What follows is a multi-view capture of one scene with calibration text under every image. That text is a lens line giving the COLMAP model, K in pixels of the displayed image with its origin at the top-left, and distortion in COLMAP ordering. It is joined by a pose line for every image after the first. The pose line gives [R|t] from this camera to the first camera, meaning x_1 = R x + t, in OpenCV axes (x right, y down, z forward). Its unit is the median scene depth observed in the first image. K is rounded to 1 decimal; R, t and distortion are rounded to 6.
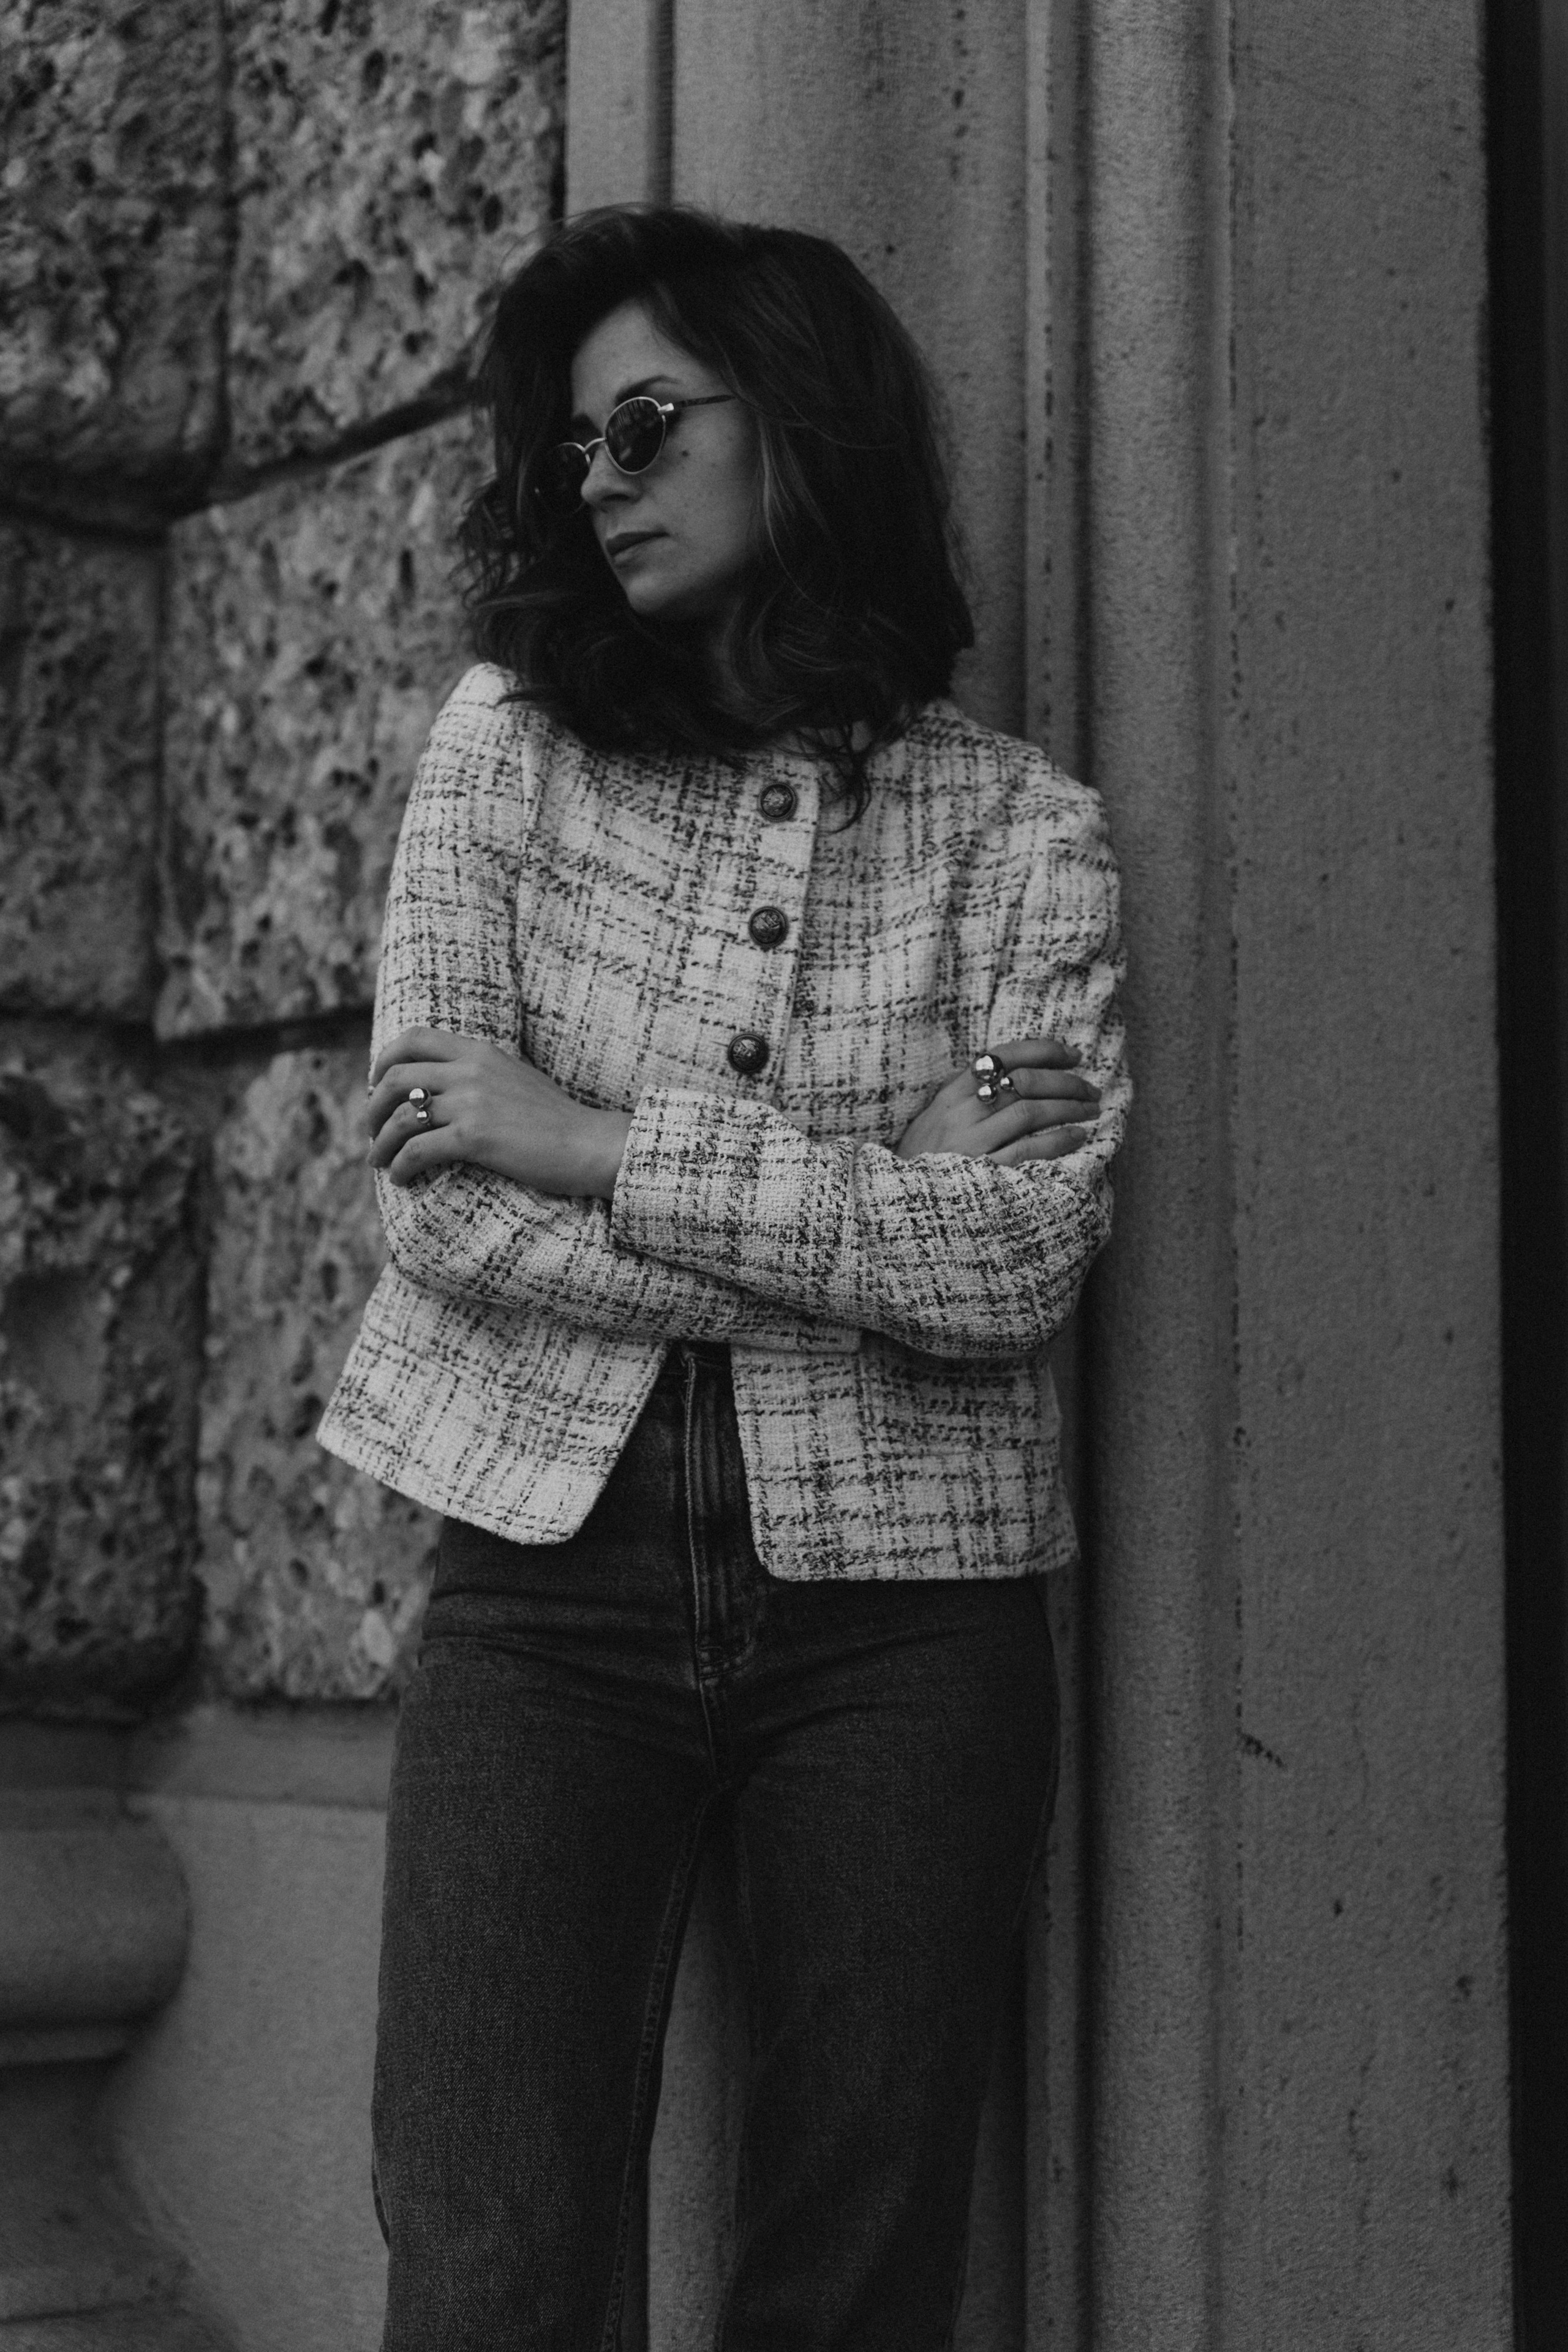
lens RADIAL K [[4016.2, 0, 784.0], [0, 4016.2, 1176.0], [0, 0, 1]] dist [-0.002116, 0.142703]
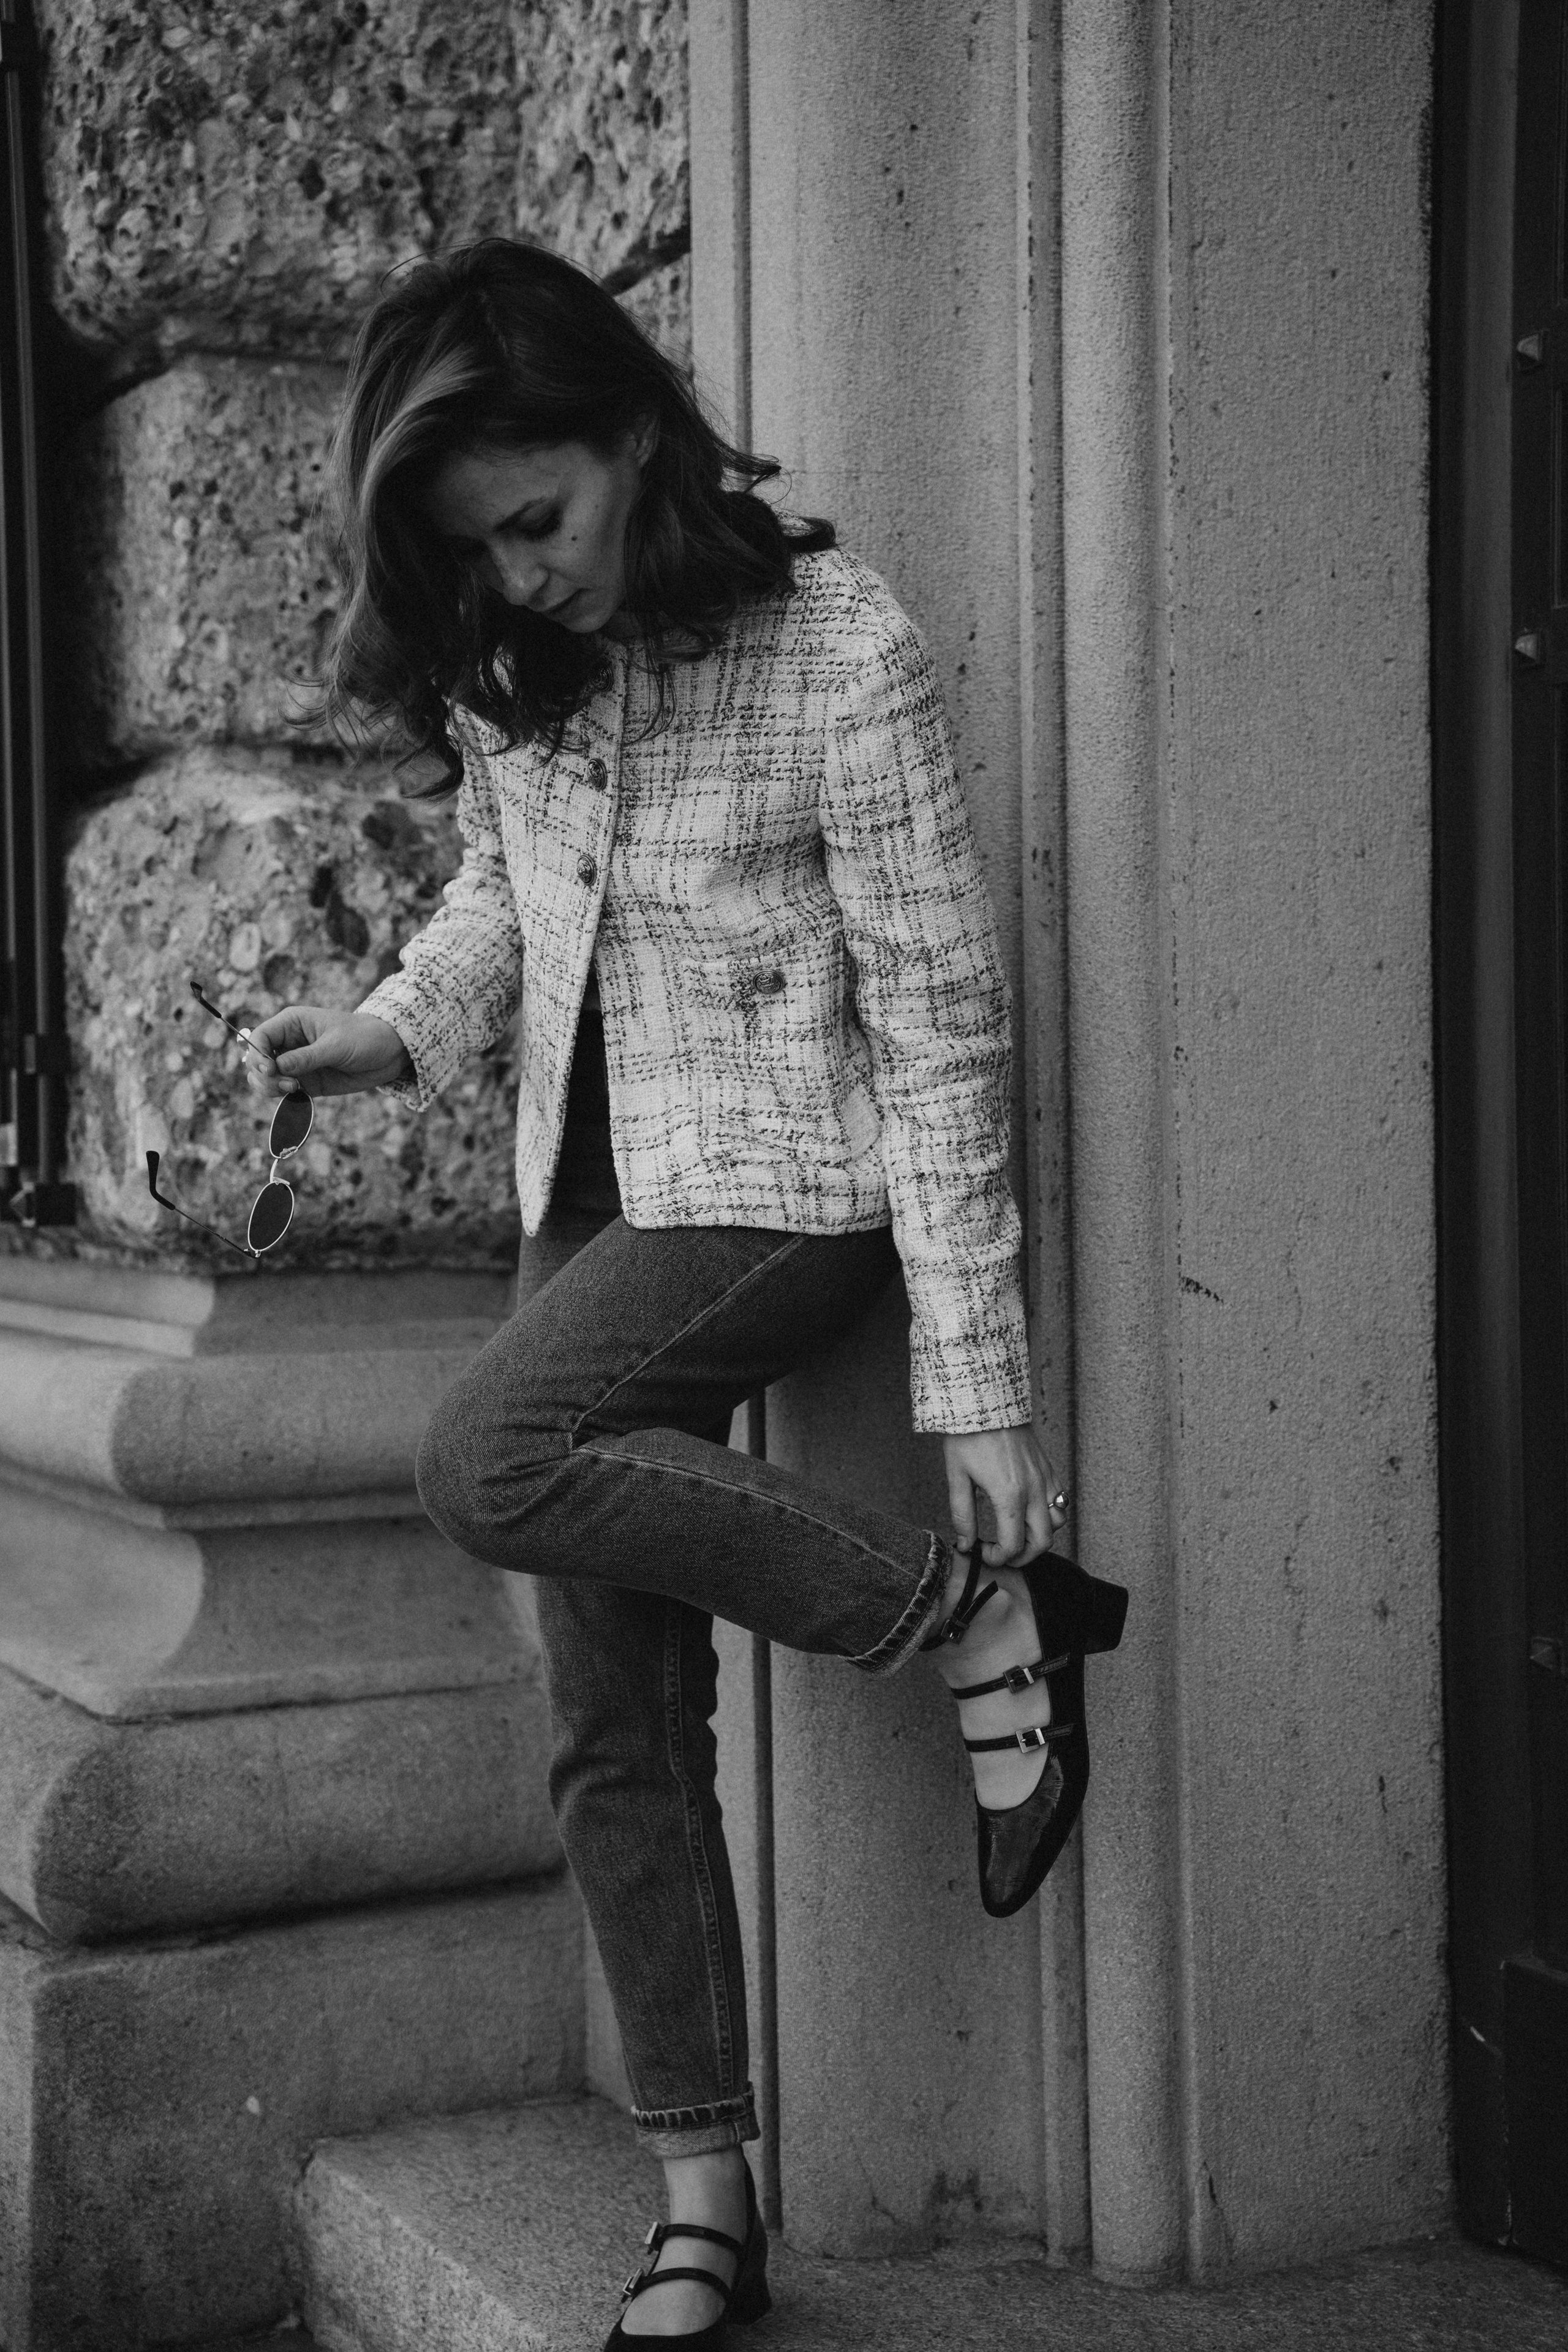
lens RADIAL K [[3348.8, 0, 784.0], [0, 3348.8, 1176.0], [0, 0, 1]] dist [0.085275, 0.738920]
pose [[0.971203, -0.019346, -0.237467, 0.207308], [0.047564, 0.992378, 0.113681, -0.022020], [0.233458, -0.121702, 0.964721, -0.079644]]
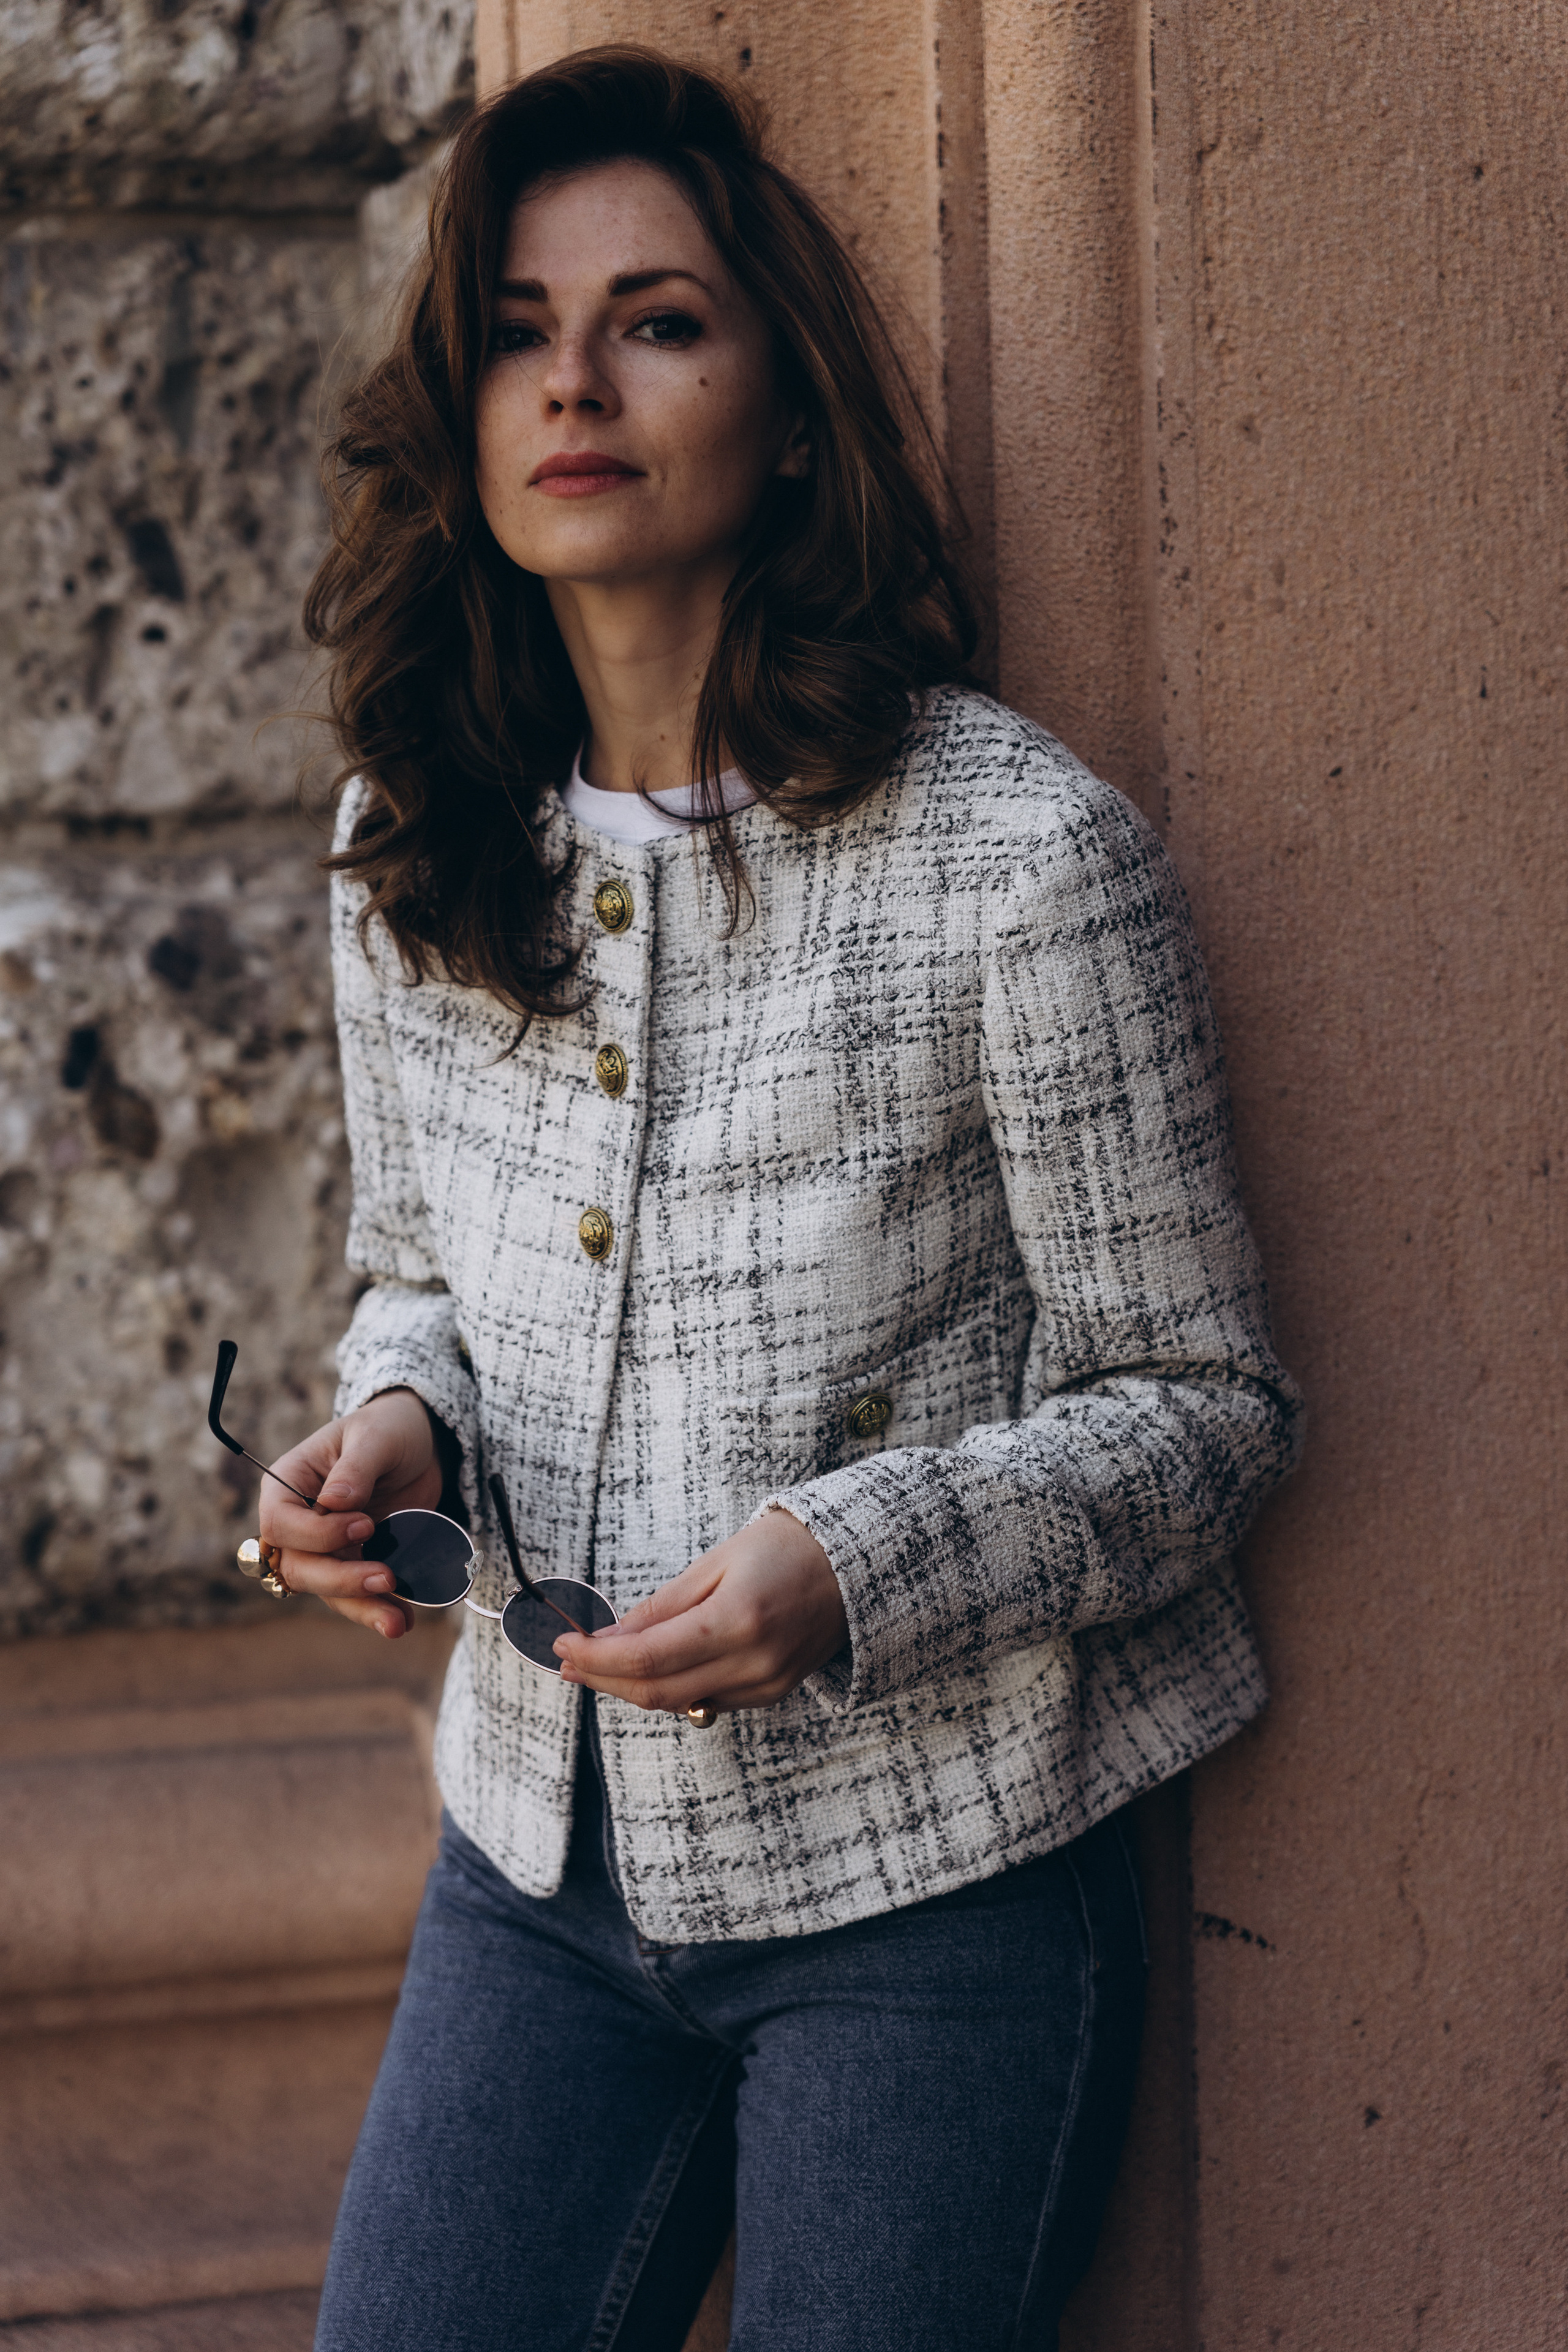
lens RADIAL K [[4663.2, 0, 784.0], [0, 4663.2, 1176.0], [0, 0, 1]] dist [0.027622, 0.067983]
pose [[0.897110, 0.011240, -0.441664, 0.366377], [0.083664, 0.977266, 0.194809, -0.153570], [0.433813, -0.211716, 0.875775, 0.165133]]
